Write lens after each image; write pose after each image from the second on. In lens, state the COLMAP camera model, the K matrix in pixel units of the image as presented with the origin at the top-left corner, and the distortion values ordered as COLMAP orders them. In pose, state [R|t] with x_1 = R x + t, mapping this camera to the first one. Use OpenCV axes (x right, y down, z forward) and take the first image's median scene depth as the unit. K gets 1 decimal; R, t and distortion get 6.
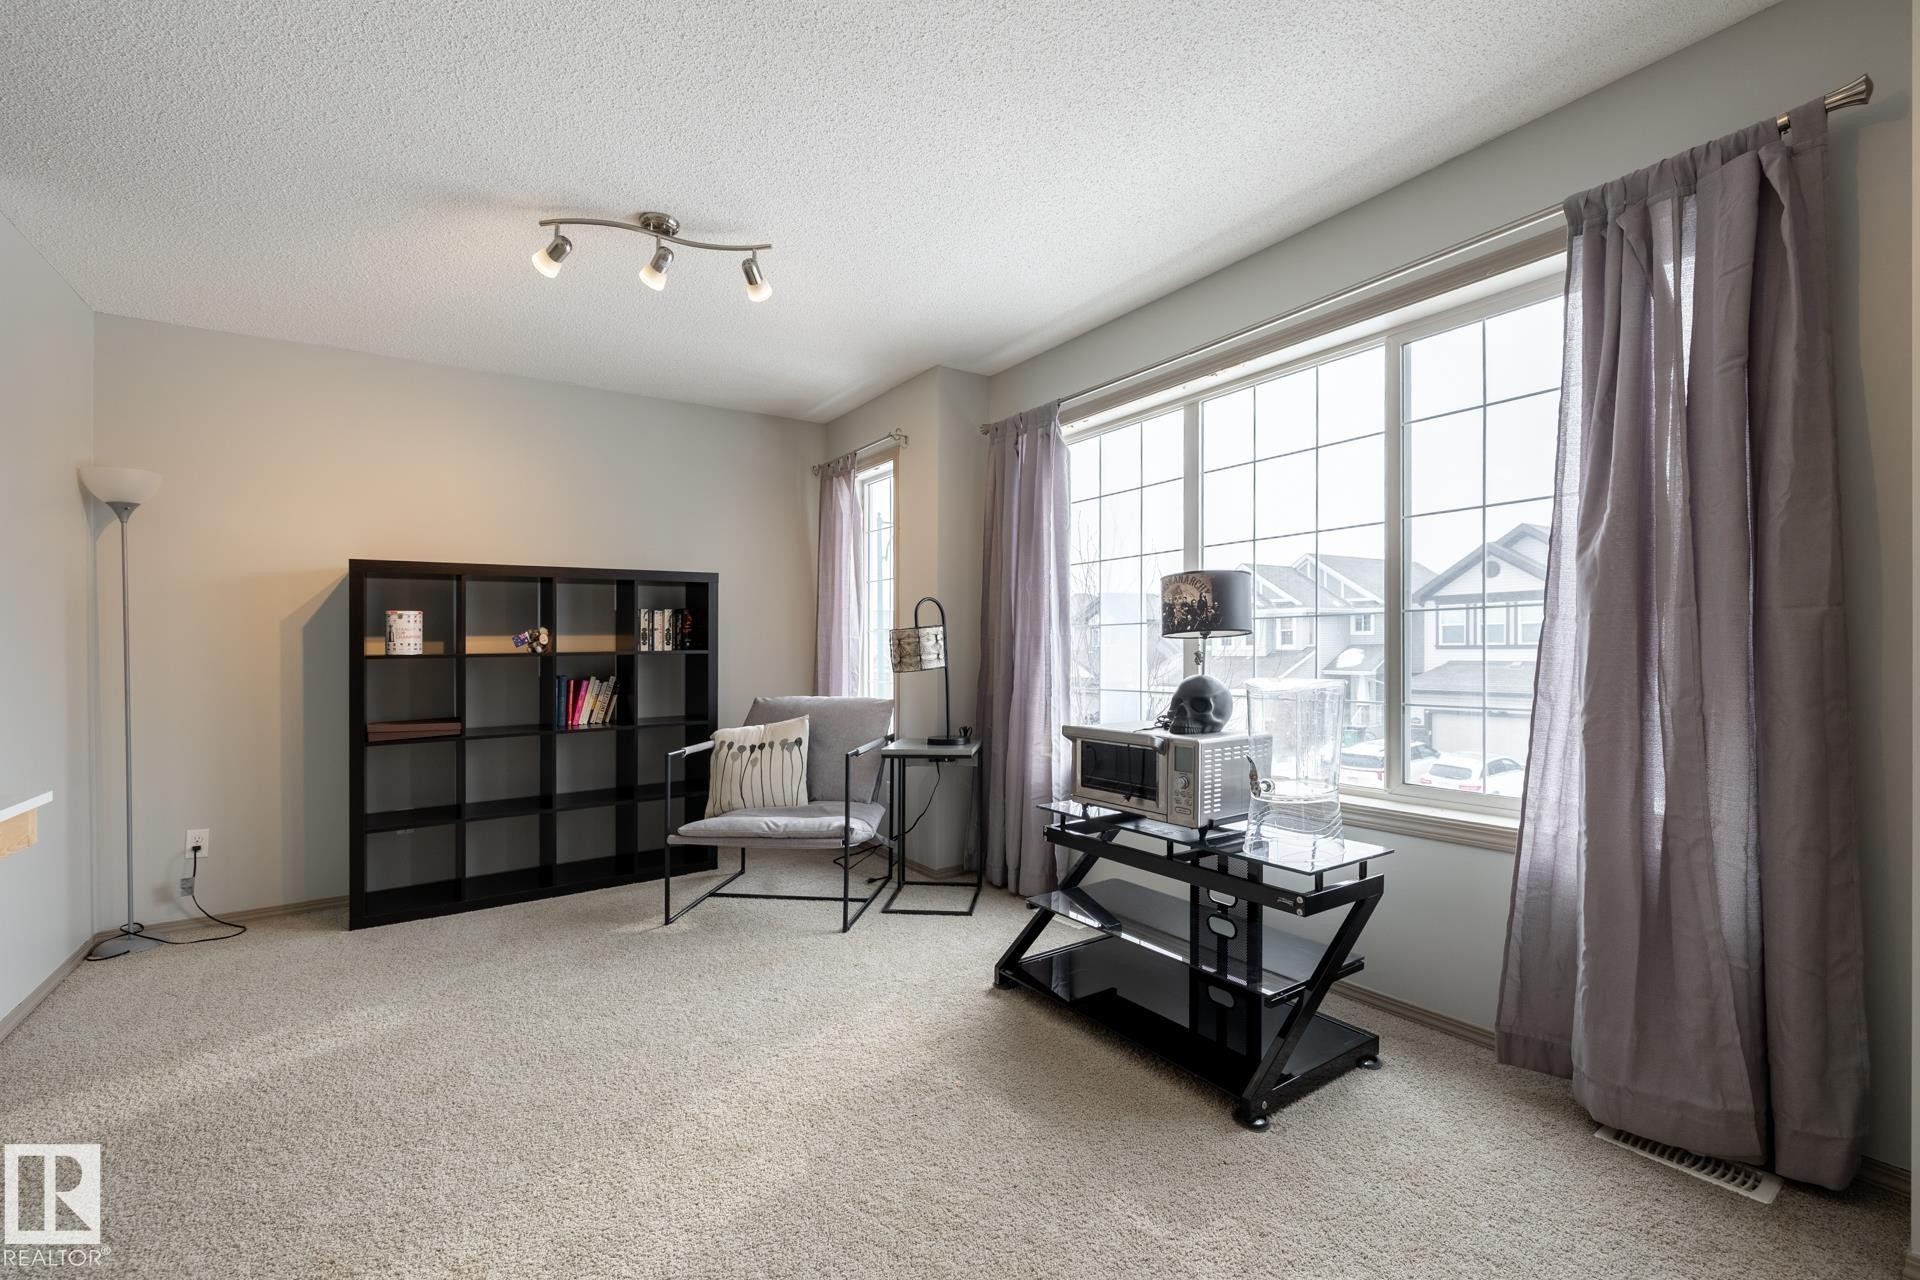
lens RADIAL K [[830.4, 0, 947.5], [0, 830.4, 634.9], [0, 0, 1]] dist [-0.003365, 0.000998]
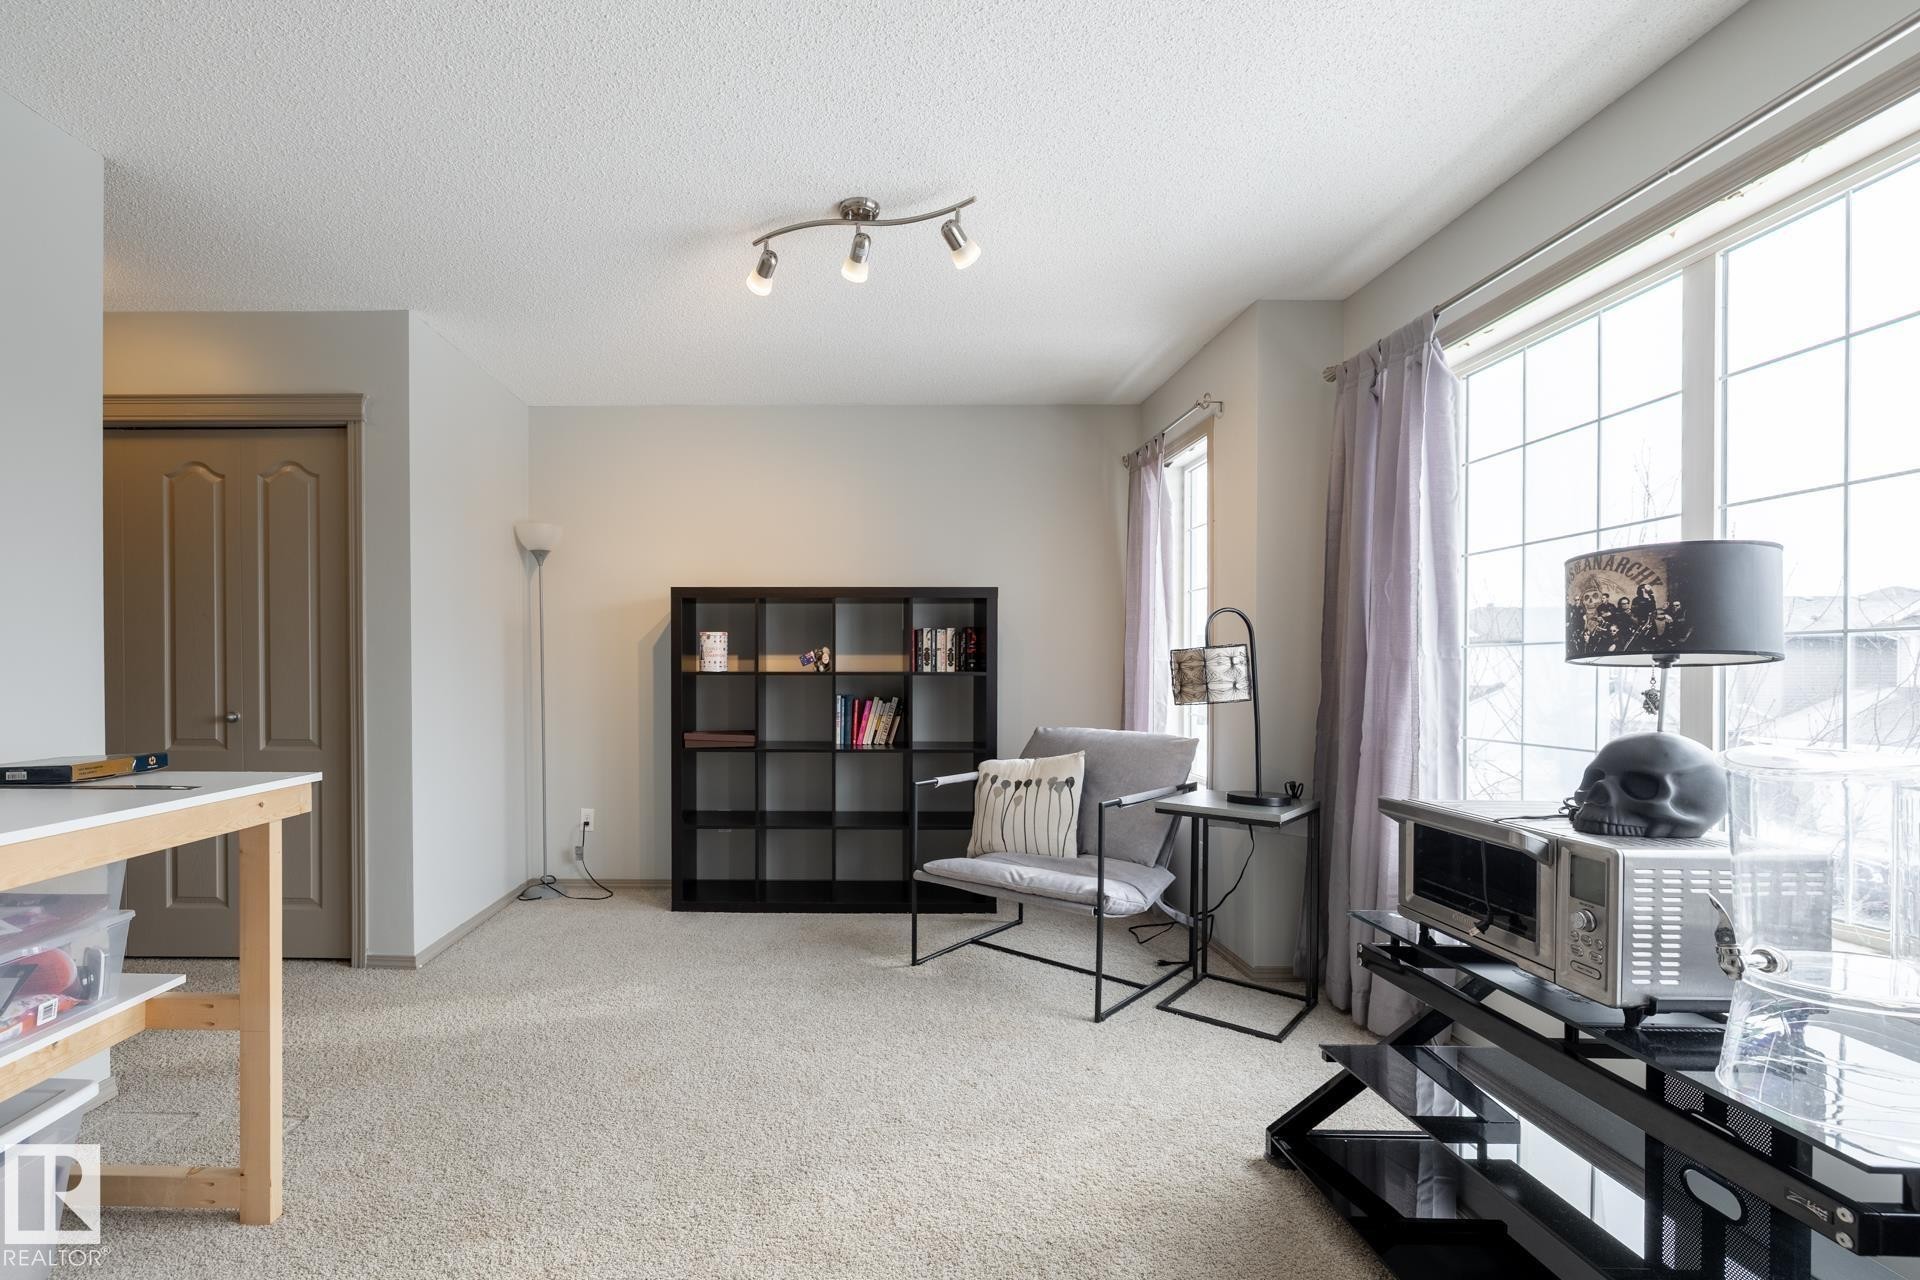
lens RADIAL K [[830.4, 0, 959.9], [0, 830.4, 656.1], [0, 0, 1]] dist [-0.003365, 0.000998]
pose [[0.815179, 0.006653, -0.579171, 0.247652], [-0.007056, 0.999974, 0.001556, -0.000653], [0.579166, 0.002819, 0.815205, 0.273249]]
